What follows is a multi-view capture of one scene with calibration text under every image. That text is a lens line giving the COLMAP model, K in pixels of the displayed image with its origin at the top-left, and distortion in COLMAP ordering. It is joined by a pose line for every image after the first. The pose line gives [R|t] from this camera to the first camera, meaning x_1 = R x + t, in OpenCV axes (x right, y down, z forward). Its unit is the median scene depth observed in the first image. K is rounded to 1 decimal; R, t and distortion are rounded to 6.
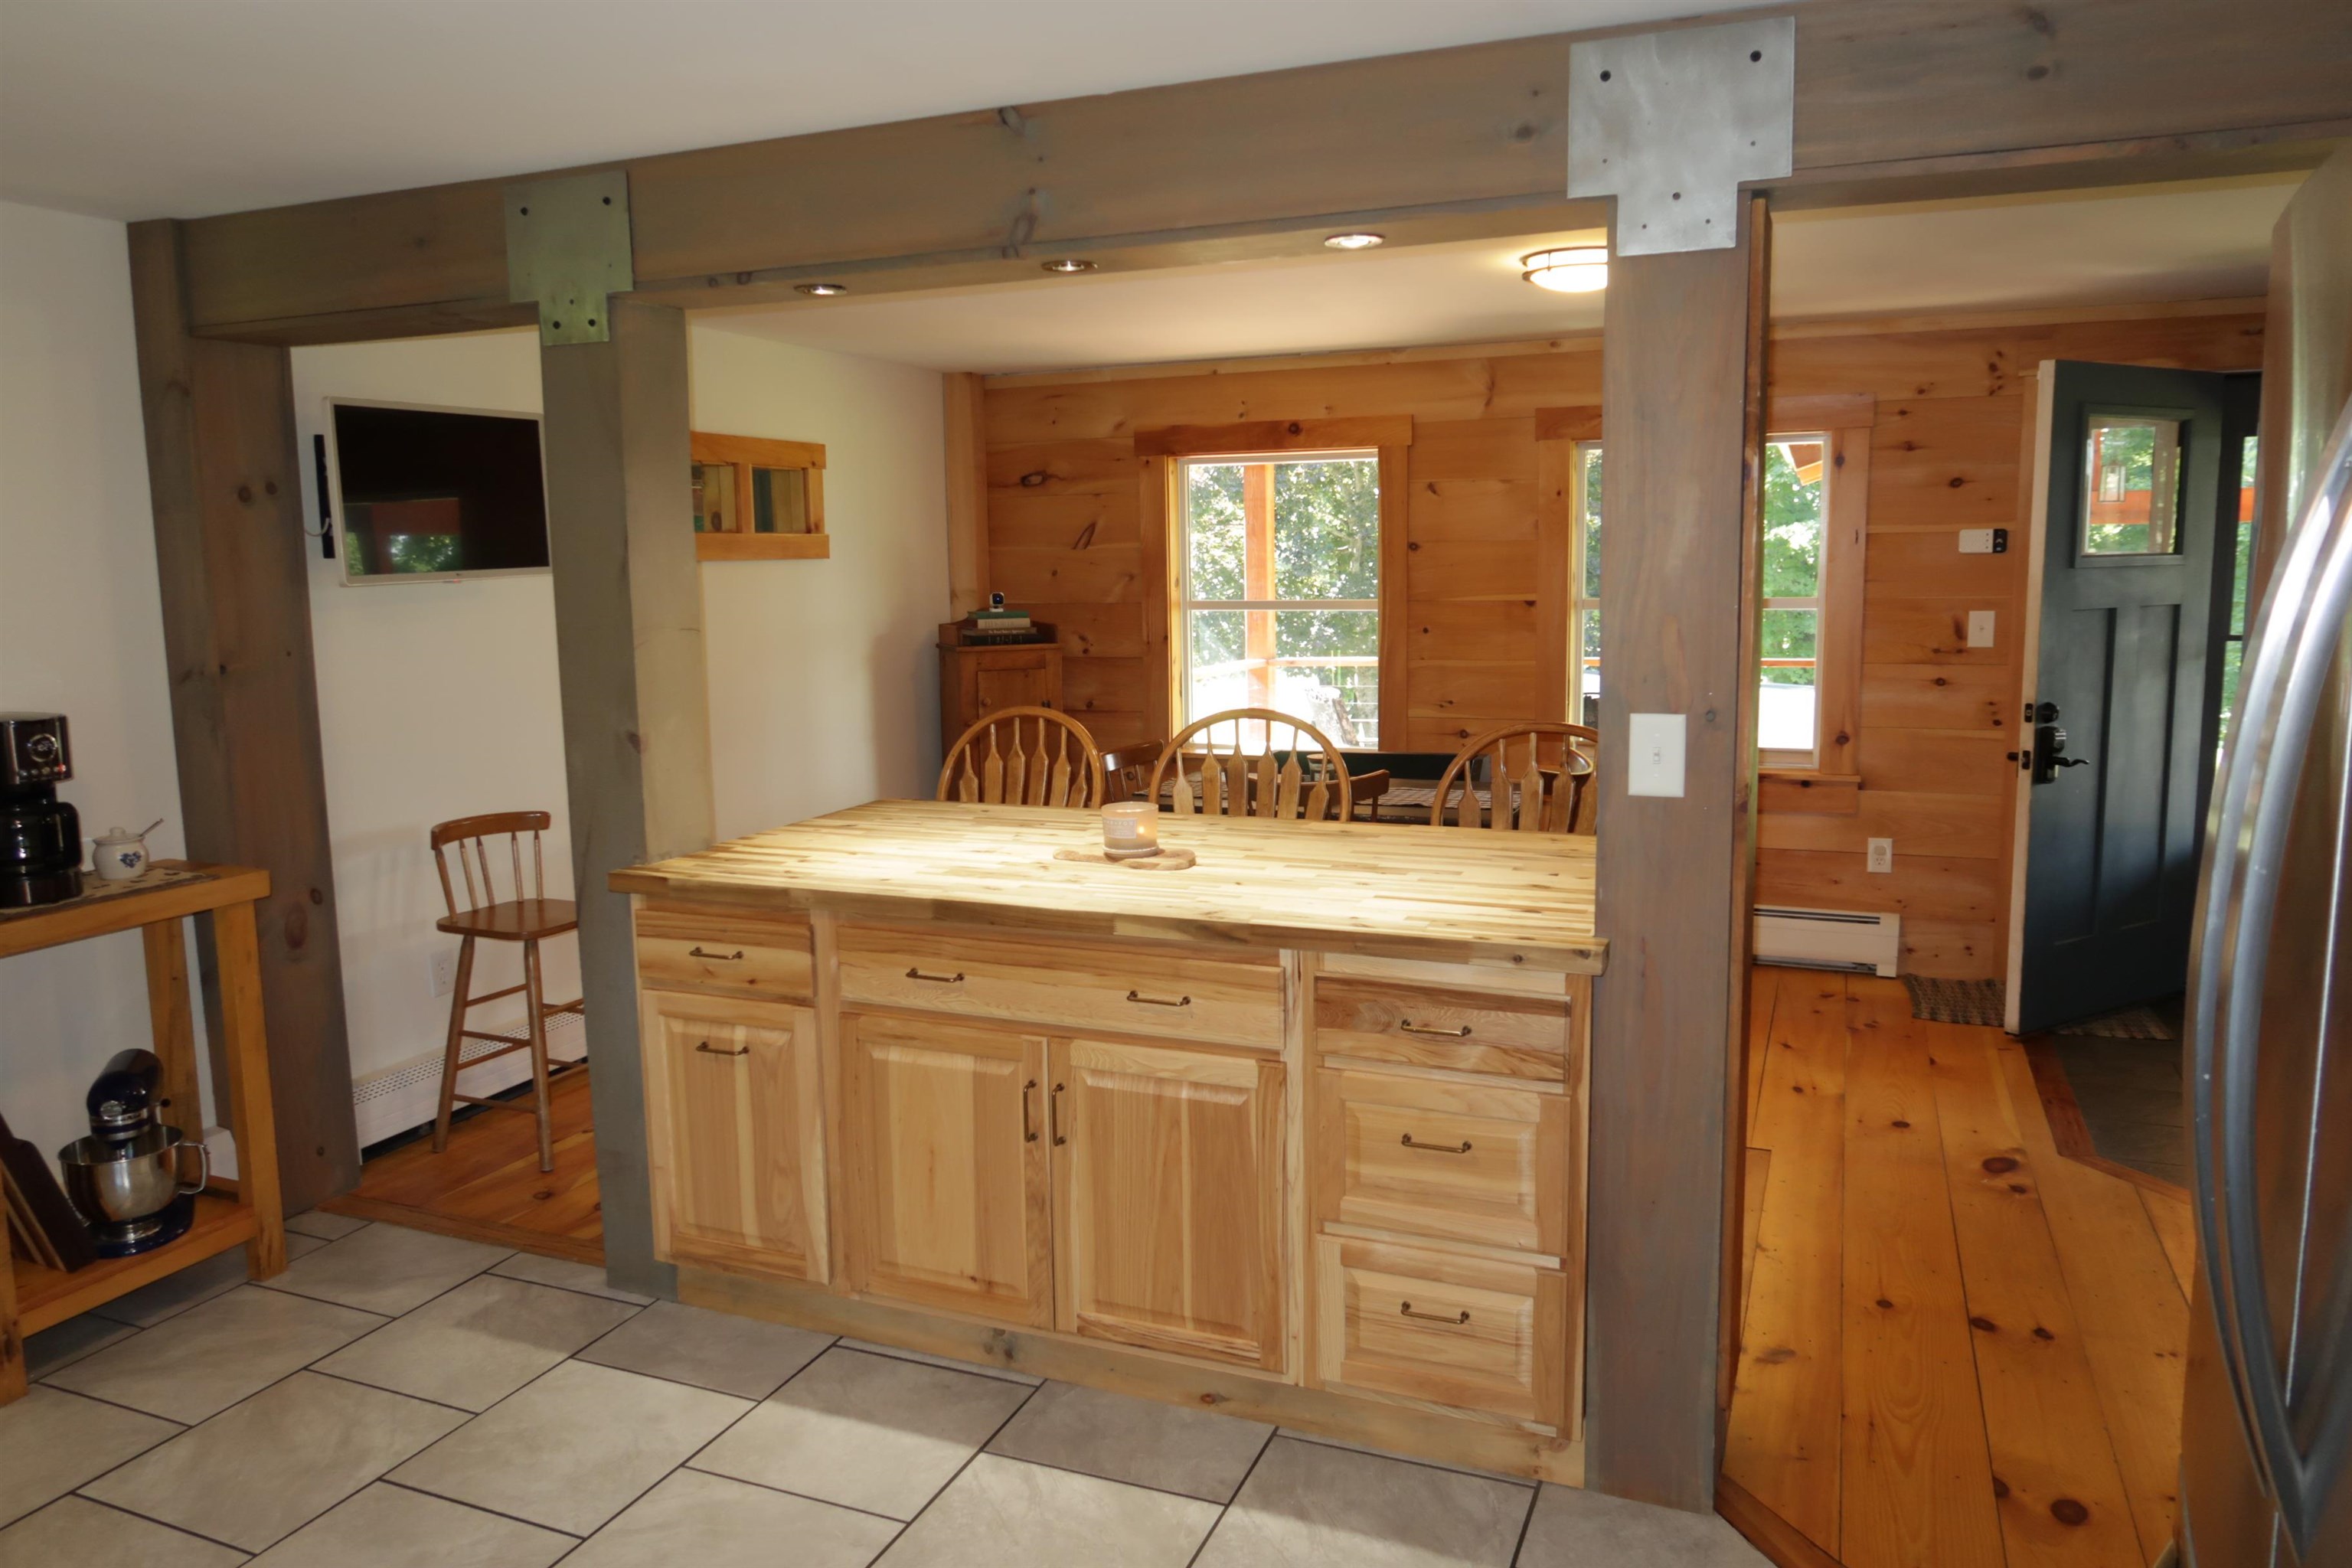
lens RADIAL K [[1604.1, 0, 1176.0], [0, 1604.1, 784.0], [0, 0, 1]] dist [0.001223, -0.033501]
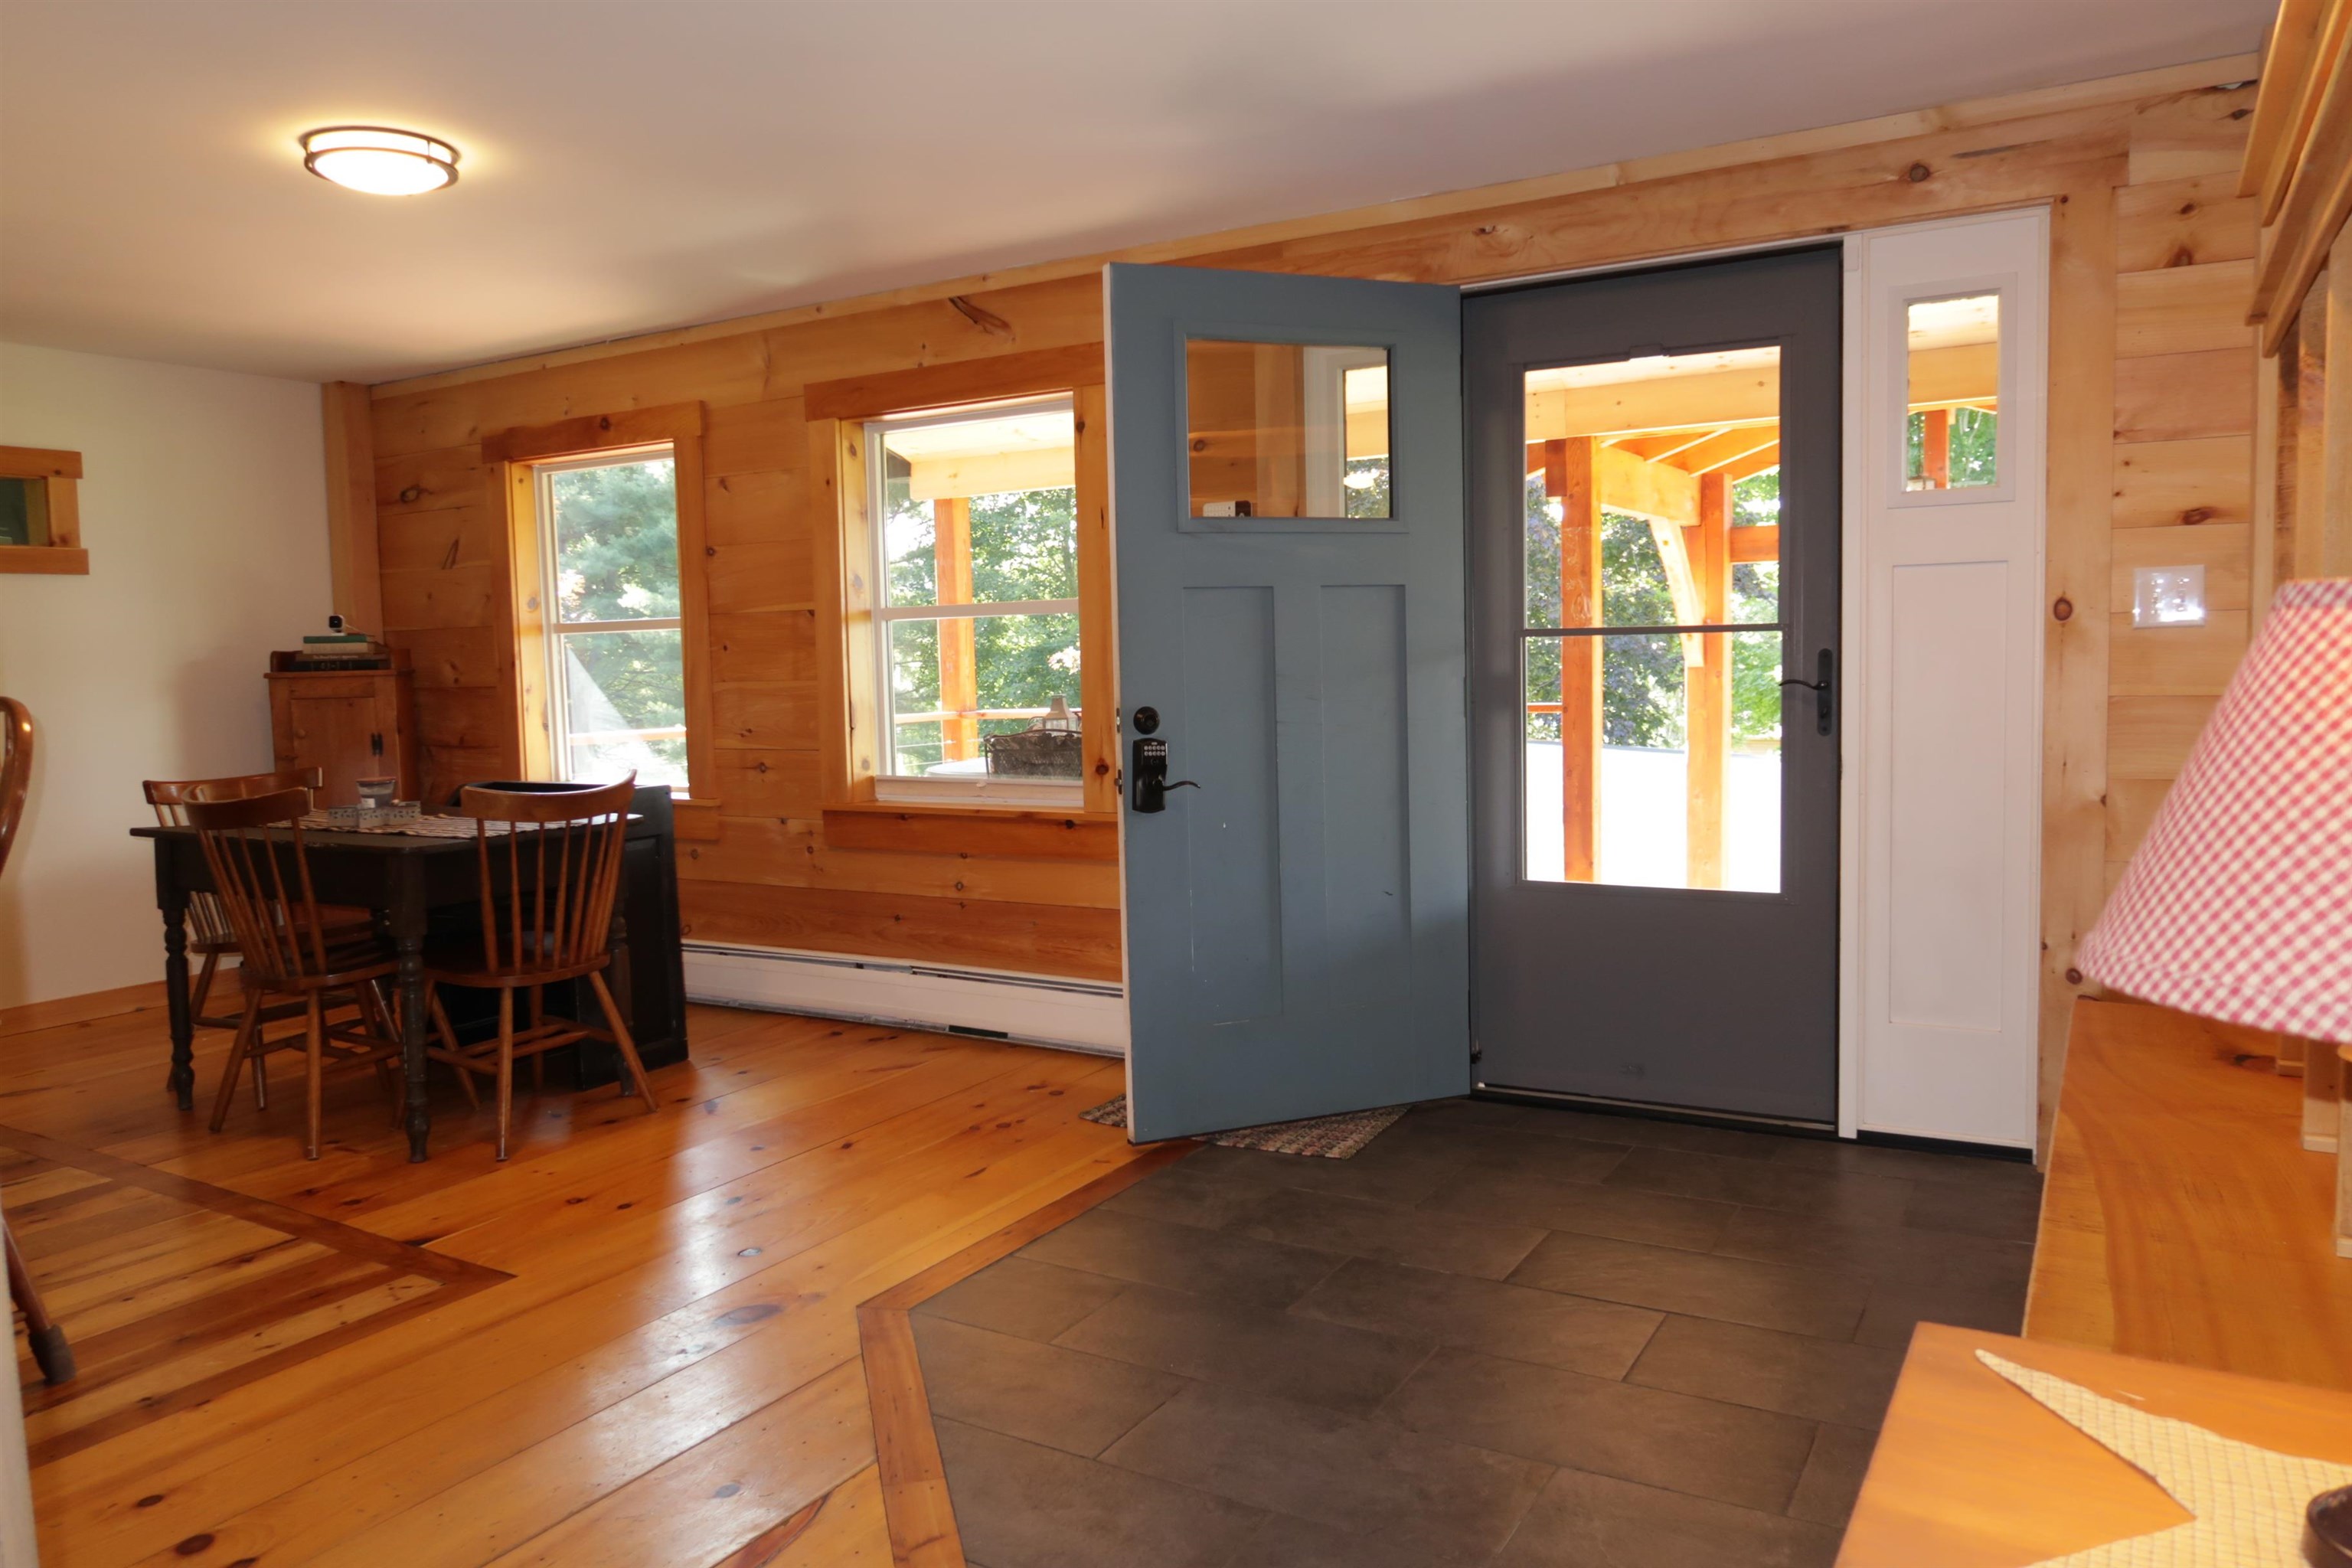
lens RADIAL K [[1604.1, 0, 1176.0], [0, 1604.1, 784.0], [0, 0, 1]] dist [0.001223, -0.033501]
pose [[0.989007, 0.004177, -0.147811, 0.525387], [-0.012584, 0.998352, -0.055986, 0.022485], [0.147334, 0.057230, 0.987430, 0.189418]]
